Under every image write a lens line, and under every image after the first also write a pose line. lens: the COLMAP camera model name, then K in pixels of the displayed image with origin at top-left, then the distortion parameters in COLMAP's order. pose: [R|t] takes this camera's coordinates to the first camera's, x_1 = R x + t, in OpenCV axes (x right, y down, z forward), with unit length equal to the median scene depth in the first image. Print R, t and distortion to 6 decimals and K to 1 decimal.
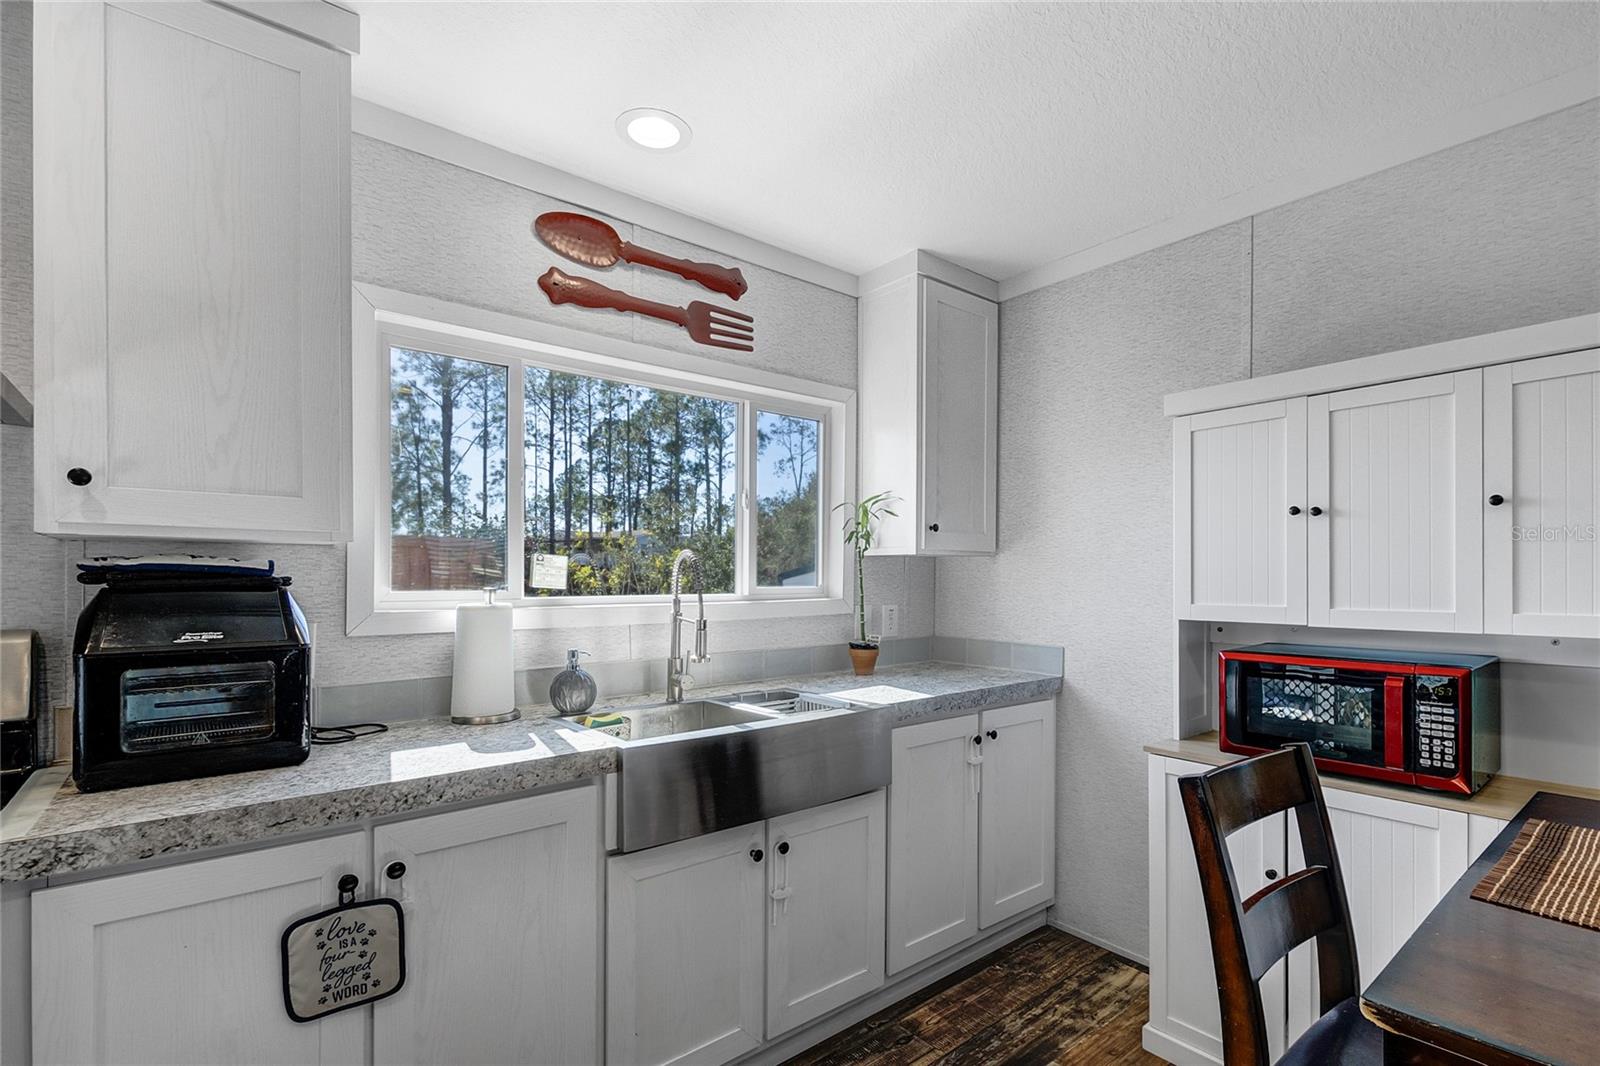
lens RADIAL K [[735.3, 0, 826.9], [0, 735.3, 573.7], [0, 0, 1]] dist [-0.000062, -0.000290]
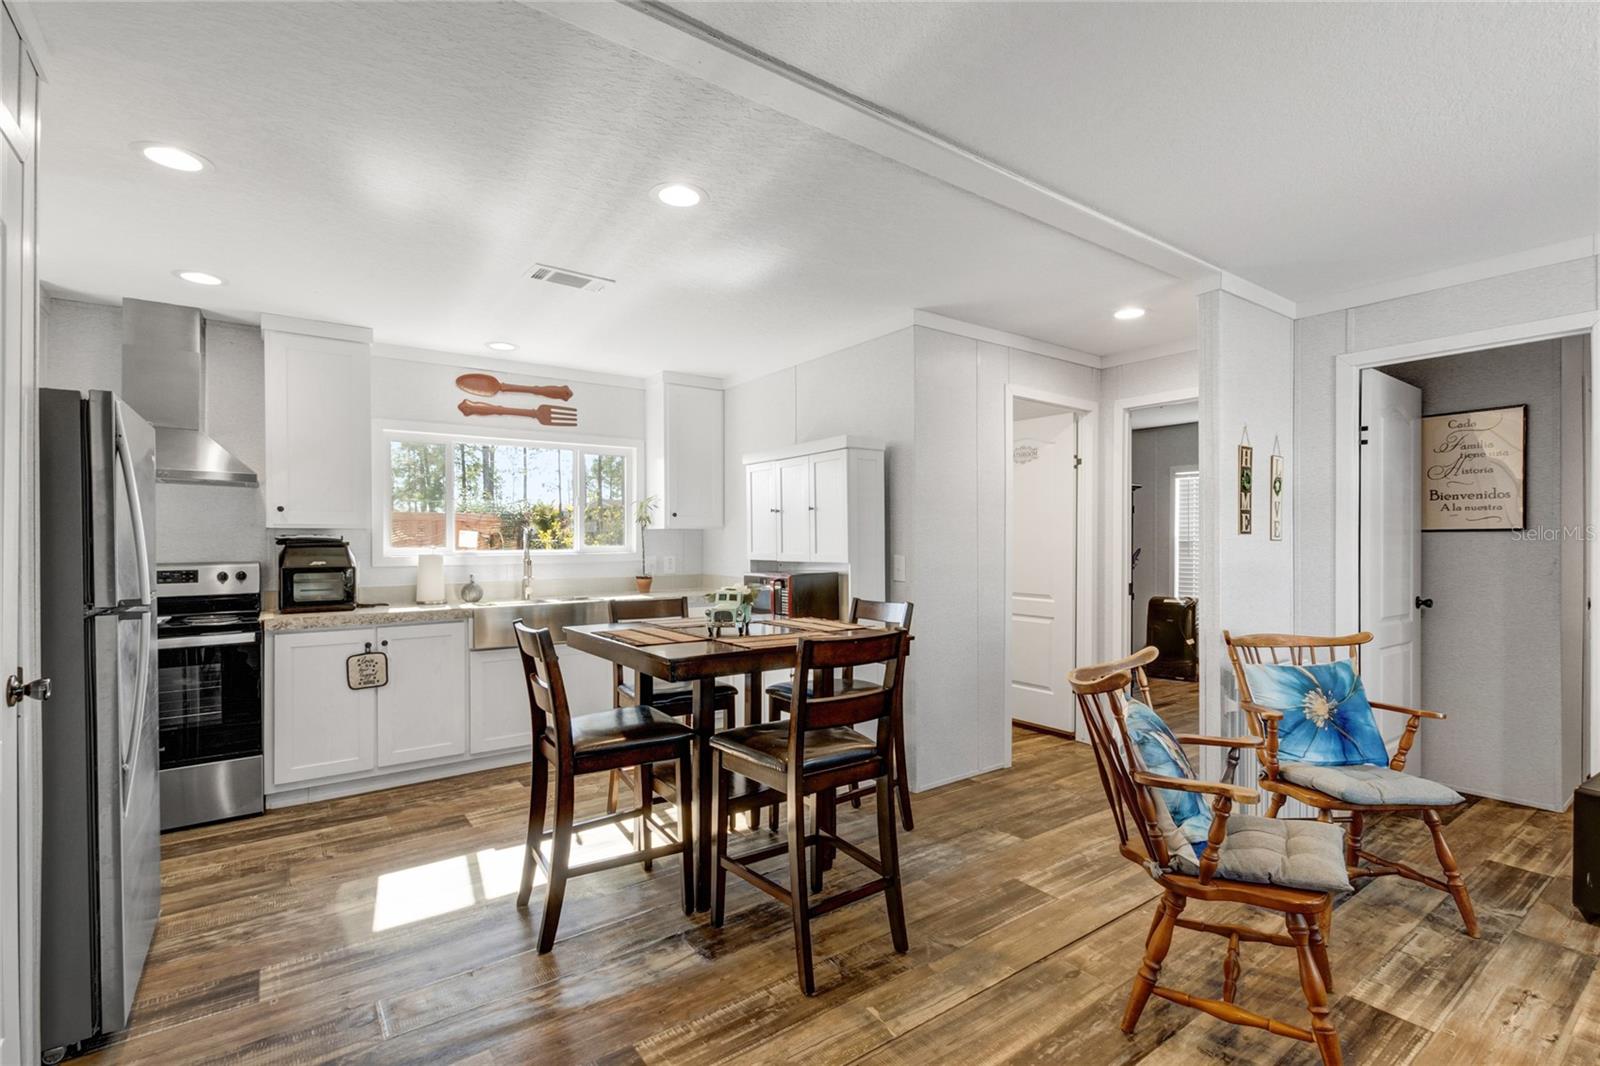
lens RADIAL K [[730.4, 0, 823.2], [0, 730.4, 539.1], [0, 0, 1]] dist [0.003533, -0.000375]
pose [[0.997898, -0.006214, -0.064512, 0.891773], [0.006287, 0.999980, 0.000930, 0.001599], [0.064505, -0.001334, 0.997916, -1.185064]]
